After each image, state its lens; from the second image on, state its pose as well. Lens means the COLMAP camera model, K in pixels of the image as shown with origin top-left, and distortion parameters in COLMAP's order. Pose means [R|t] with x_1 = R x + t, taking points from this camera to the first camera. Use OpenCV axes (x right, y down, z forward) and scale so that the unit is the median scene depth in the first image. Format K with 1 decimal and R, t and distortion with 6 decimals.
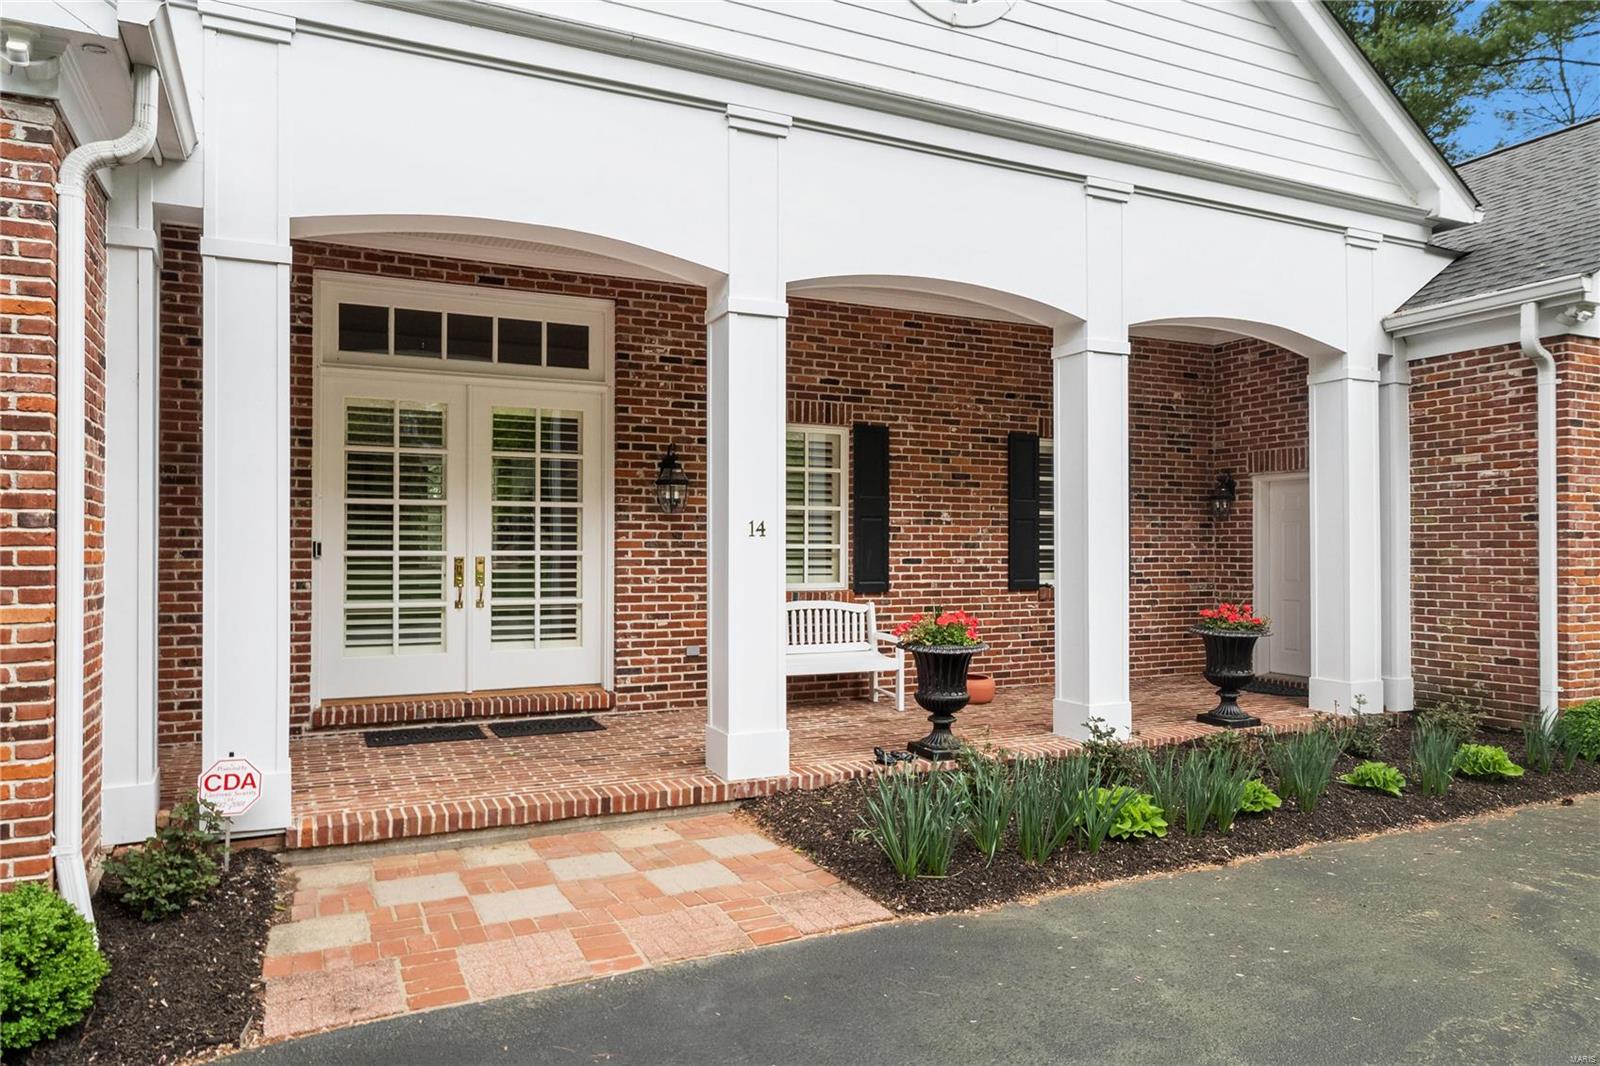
lens RADIAL K [[1039.3, 0, 799.1], [0, 1039.3, 543.6], [0, 0, 1]] dist [0.001463, 0.000904]
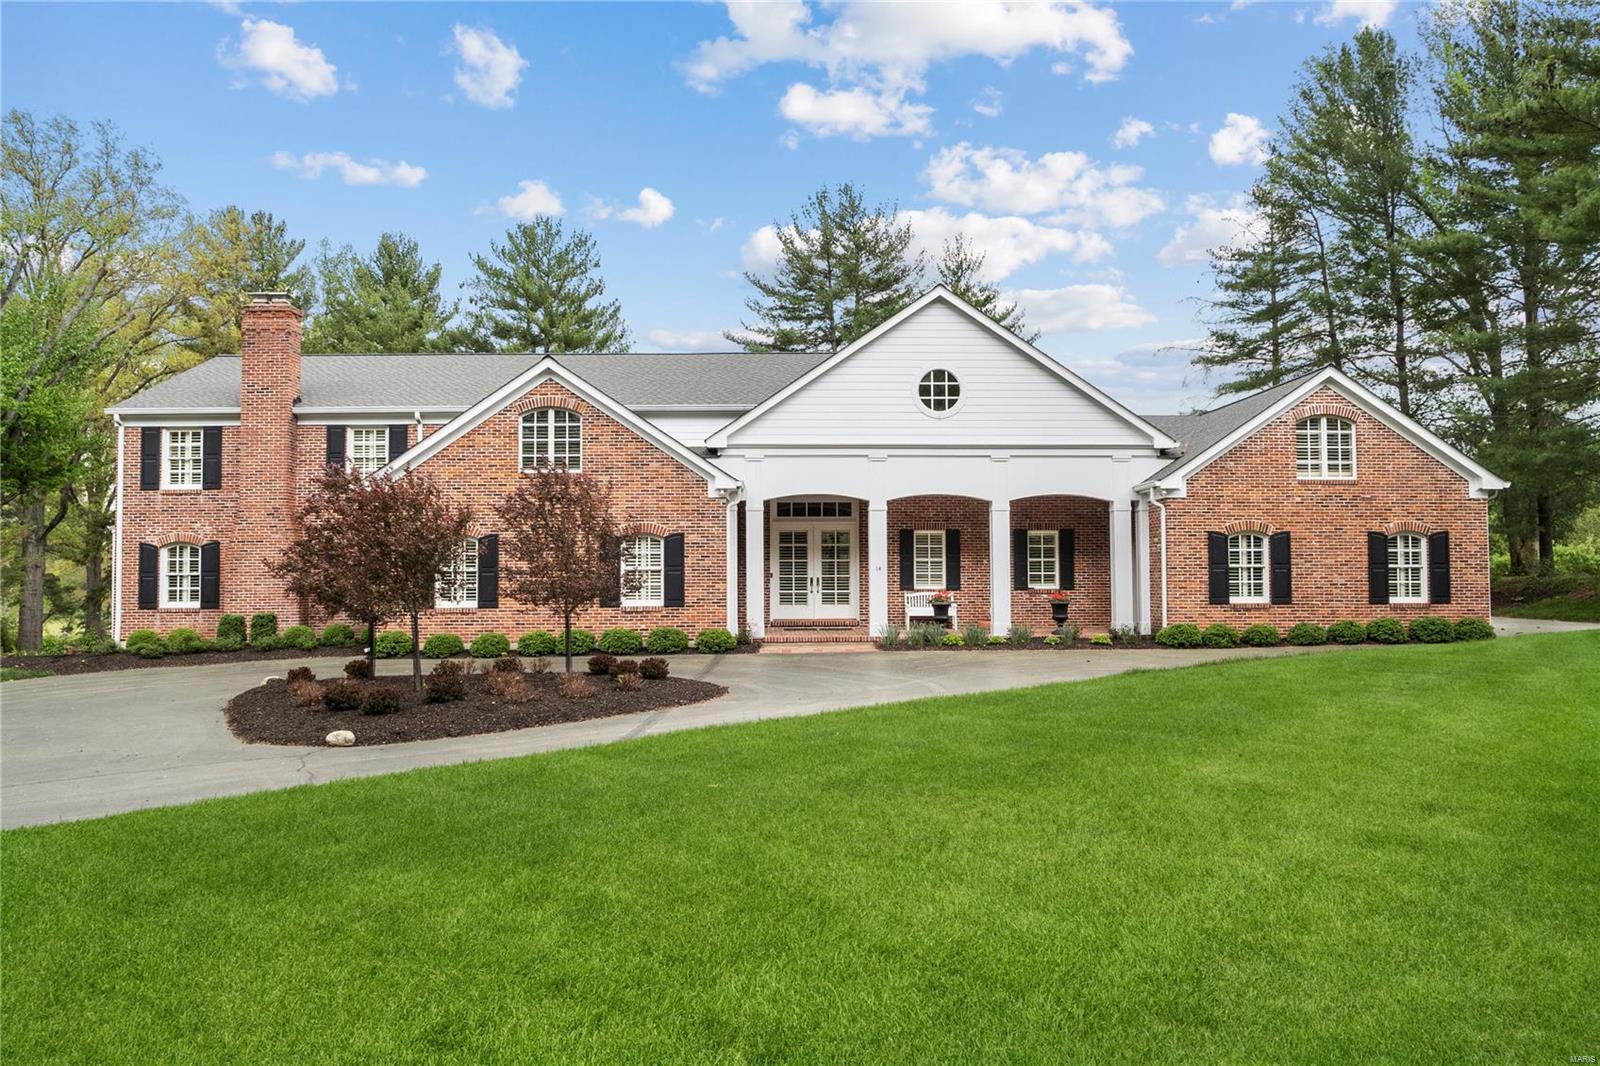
lens RADIAL K [[1174.8, 0, 804.8], [0, 1174.8, 544.8], [0, 0, 1]] dist [-0.049120, -0.004627]
pose [[0.909902, -0.011634, -0.414660, 1.141453], [0.008049, 0.999914, -0.010392, -0.049136], [0.414745, 0.006118, 0.909917, -2.275658]]
